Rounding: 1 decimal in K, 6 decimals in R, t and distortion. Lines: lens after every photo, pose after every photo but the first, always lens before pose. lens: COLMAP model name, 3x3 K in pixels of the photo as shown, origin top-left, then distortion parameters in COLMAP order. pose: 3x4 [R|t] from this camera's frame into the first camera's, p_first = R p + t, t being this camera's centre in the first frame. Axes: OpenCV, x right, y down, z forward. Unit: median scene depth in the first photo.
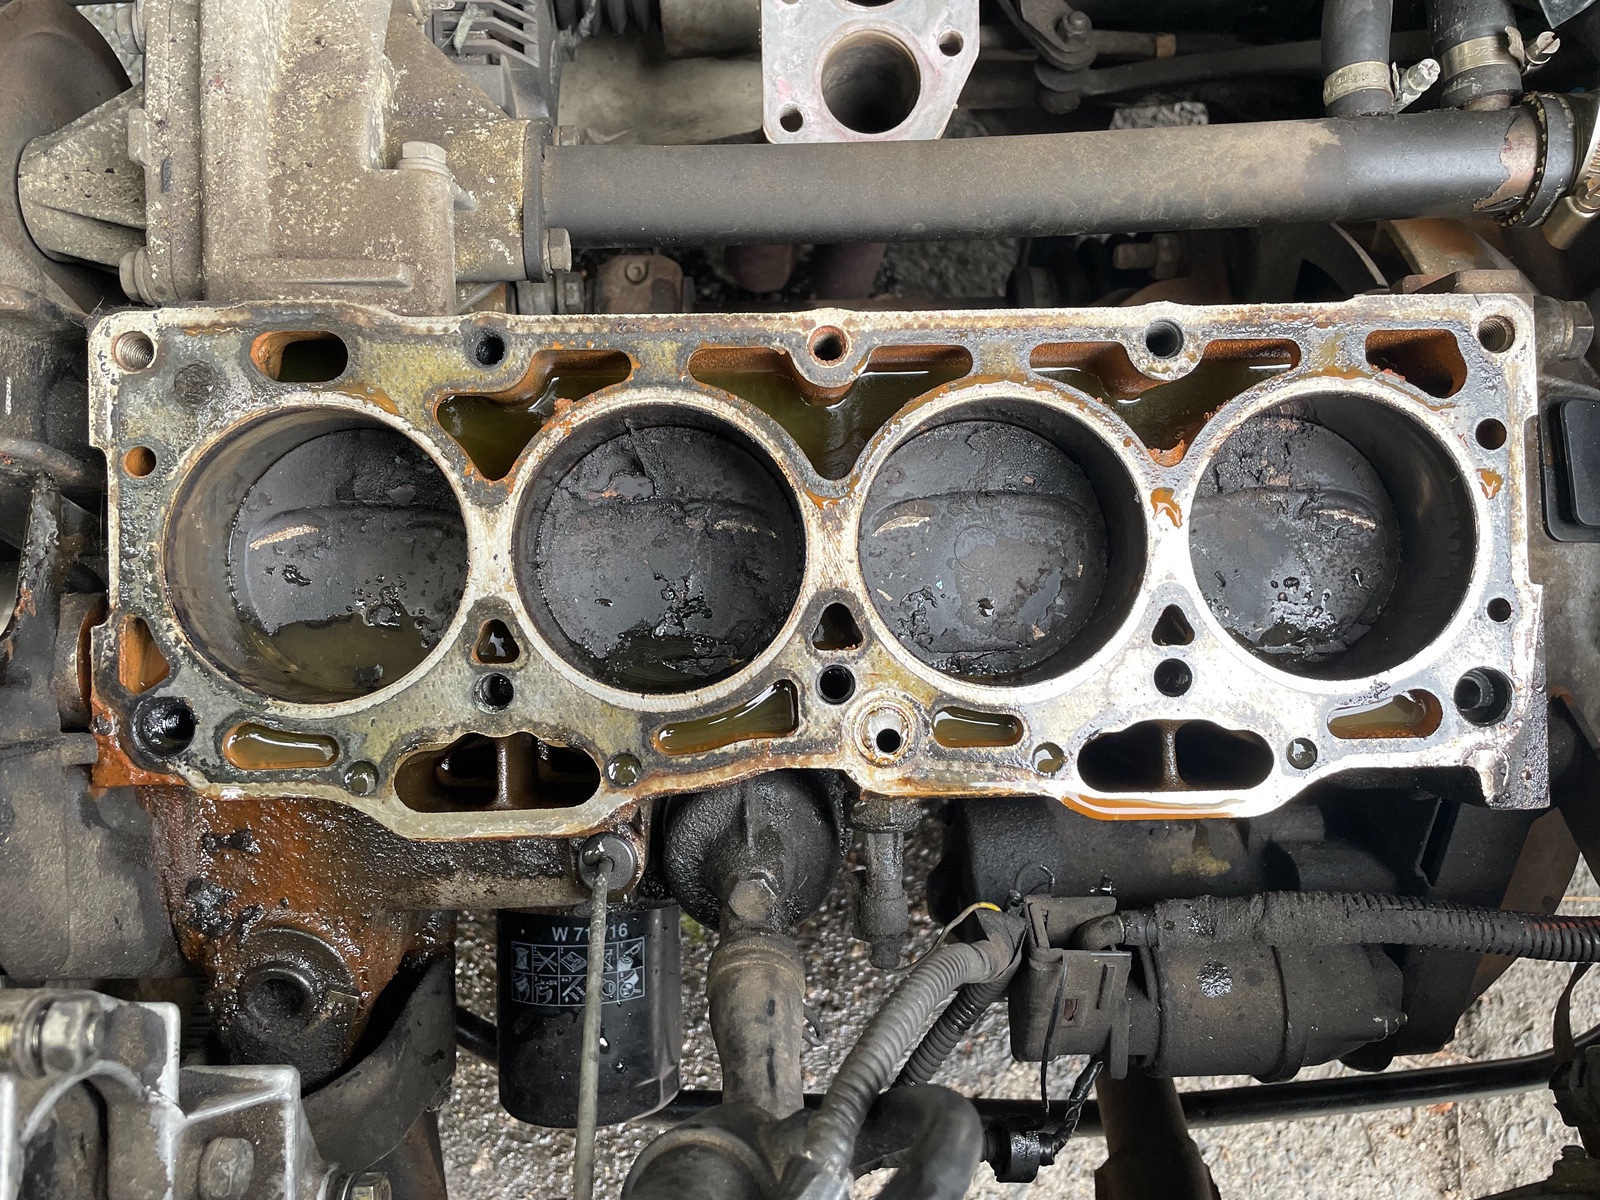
lens RADIAL K [[1219.1, 0, 822.8], [0, 1219.1, 573.3], [0, 0, 1]] dist [-0.011947, -0.005427]
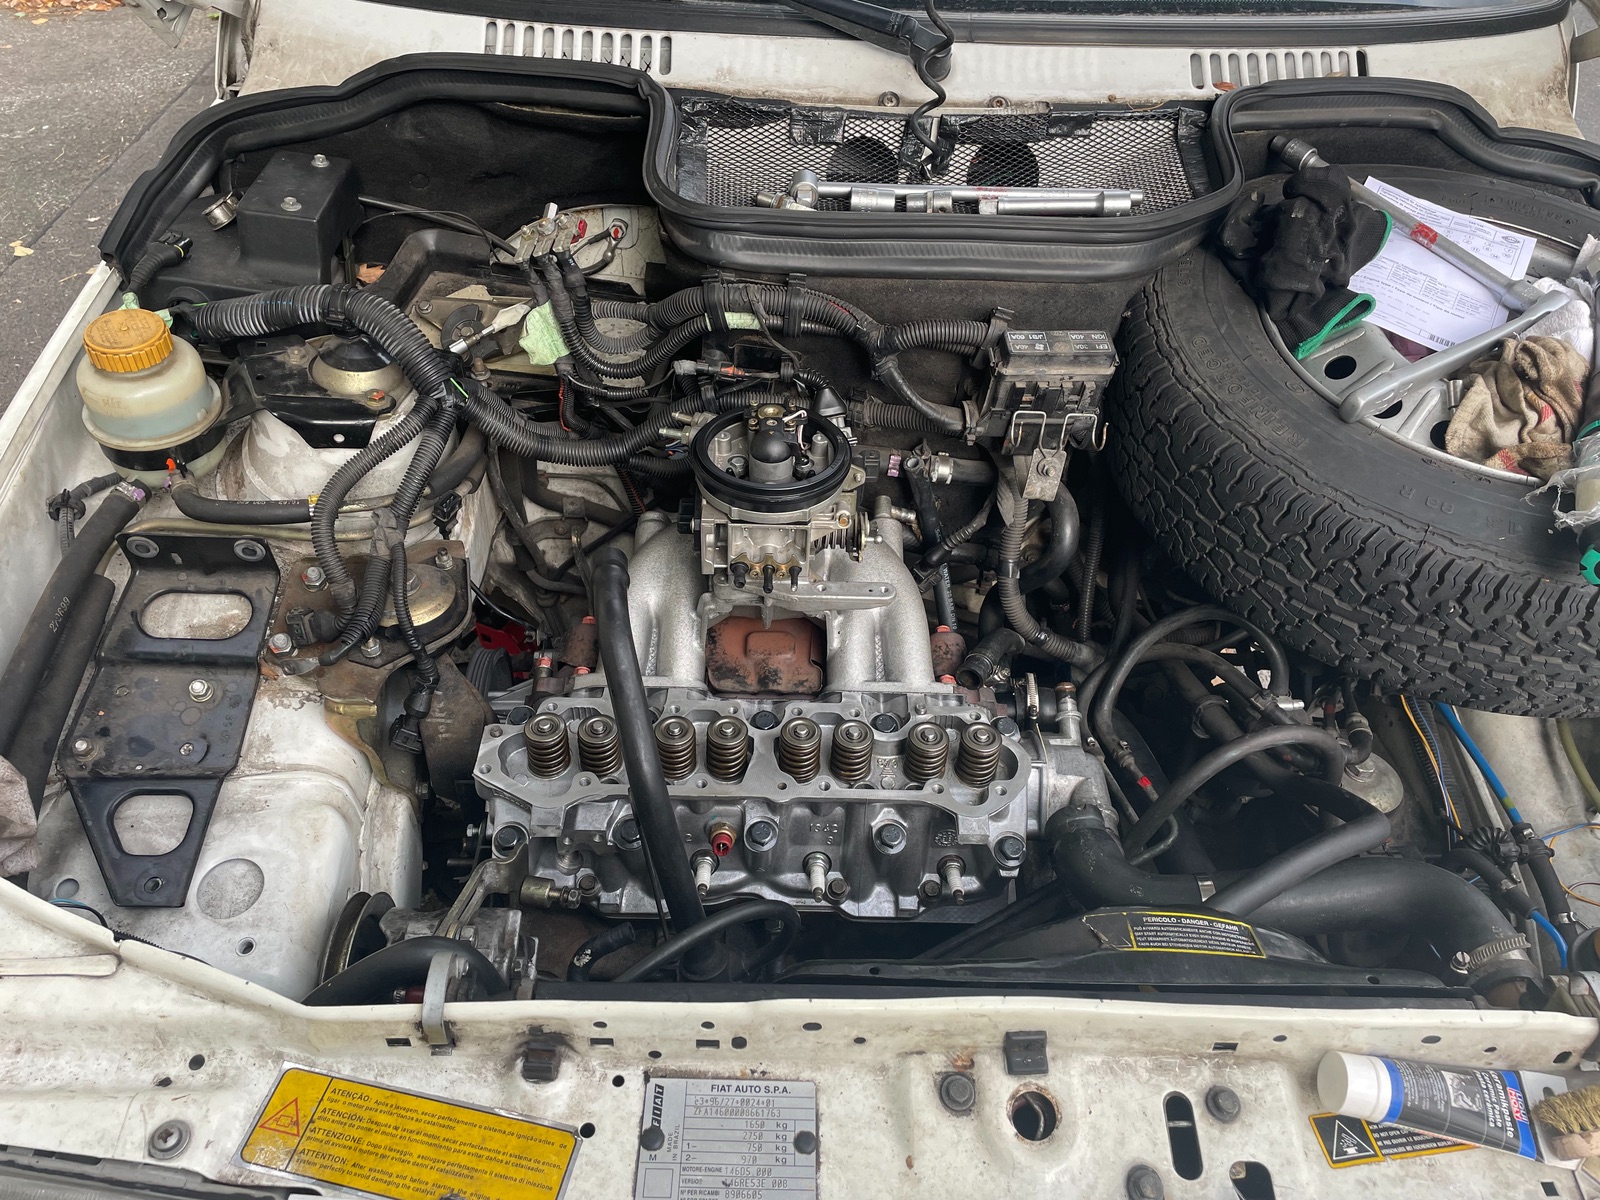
lens RADIAL K [[1233.1, 0, 793.7], [0, 1233.1, 571.8], [0, 0, 1]] dist [0.041142, 0.002328]
pose [[0.999199, 0.016558, -0.036439, 0.169562], [-0.032667, 0.863424, -0.503421, 0.881540], [0.023126, 0.504208, 0.863273, -1.720053]]
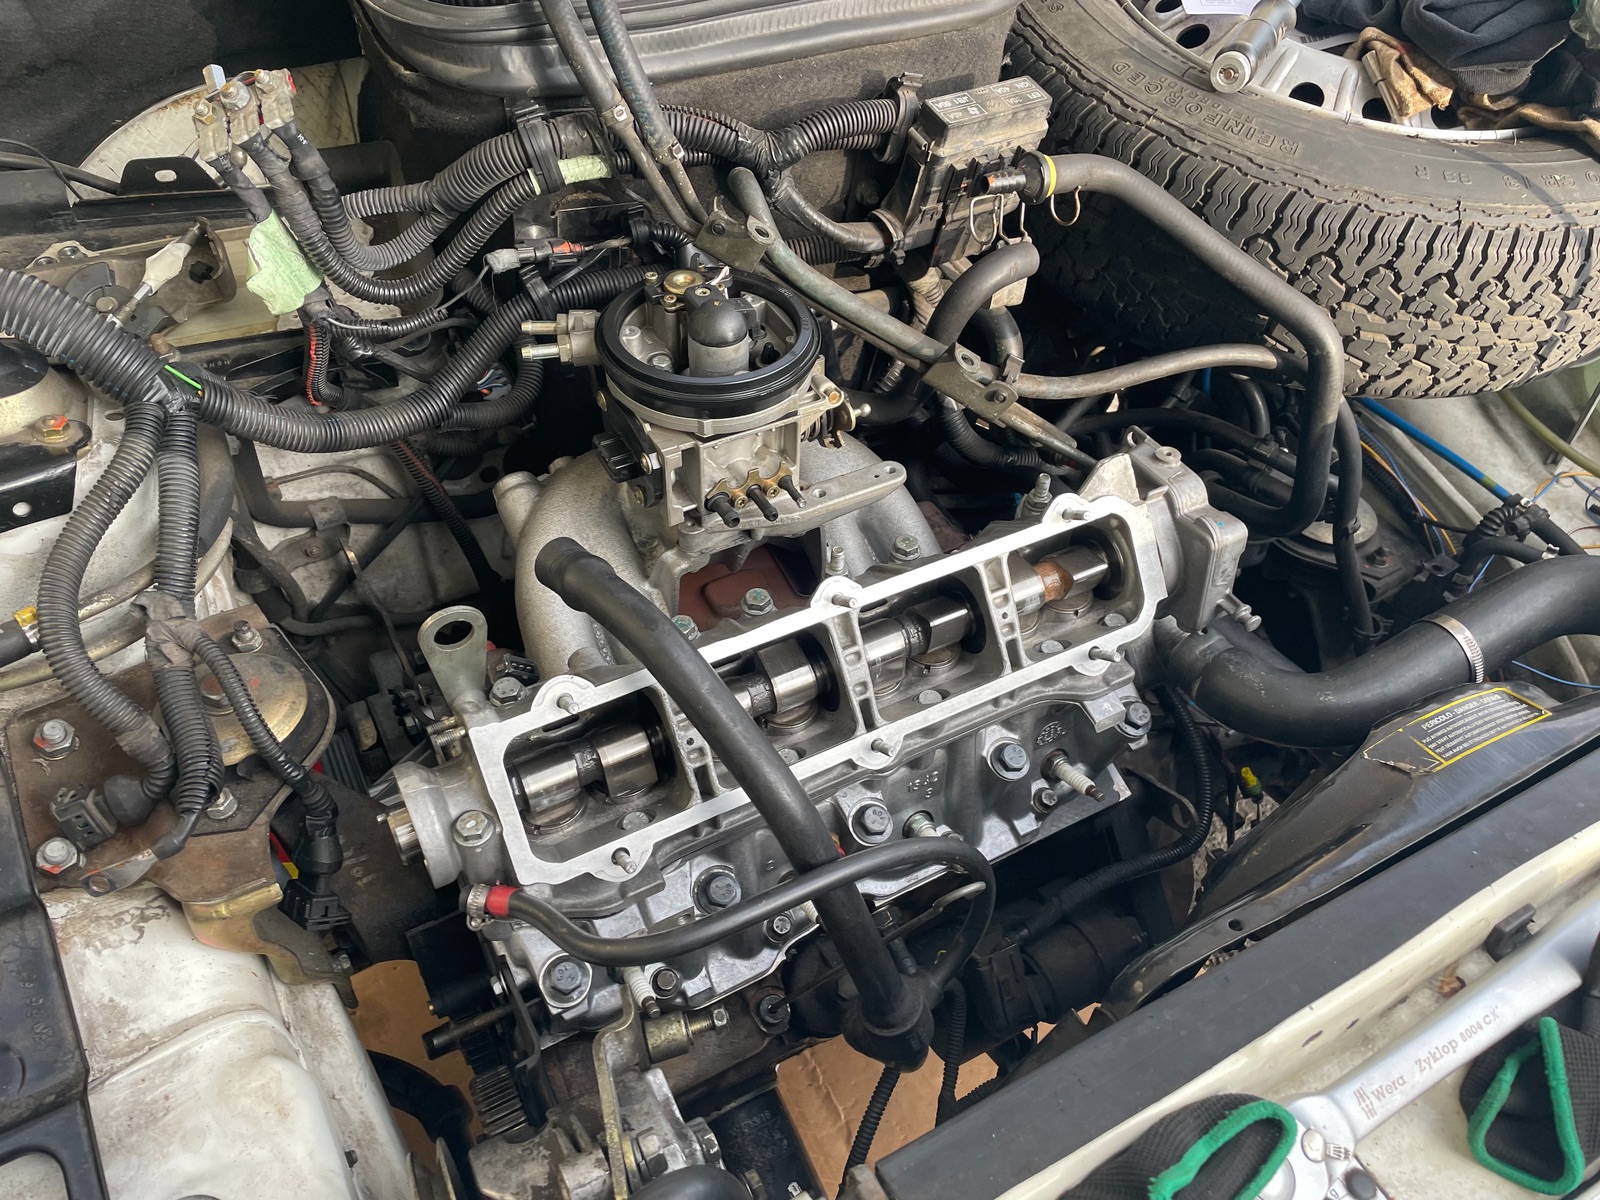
lens RADIAL K [[1222.4, 0, 794.4], [0, 1222.4, 582.0], [0, 0, 1]] dist [0.010992, -0.001244]
pose [[0.892883, -0.321573, 0.315198, -0.564218], [0.424366, 0.835019, -0.350223, 0.378550], [-0.150575, 0.446468, 0.882040, -1.091736]]
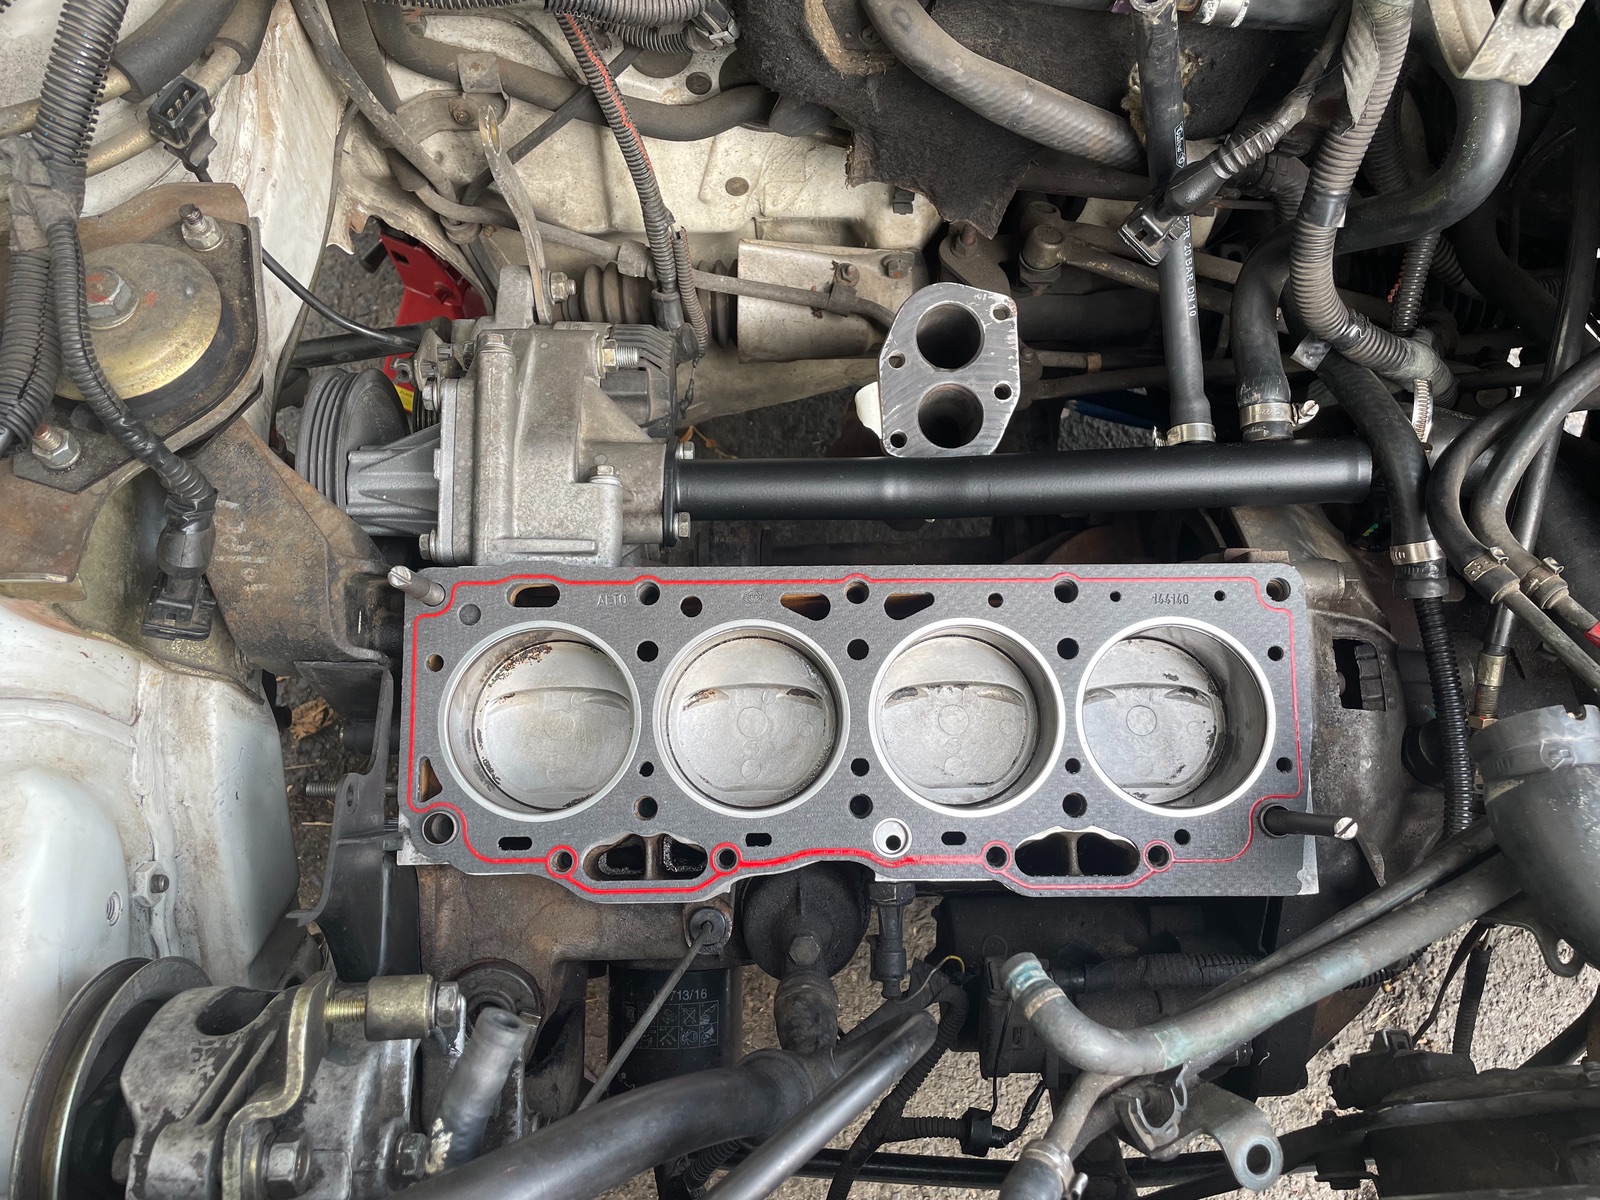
lens RADIAL K [[1222.4, 0, 794.4], [0, 1222.4, 582.0], [0, 0, 1]] dist [0.010992, -0.001244]
pose [[0.999235, 0.006822, -0.038512, -0.014206], [-0.011596, 0.992071, -0.125146, 0.001375], [0.037353, 0.125497, 0.991391, -0.579458]]
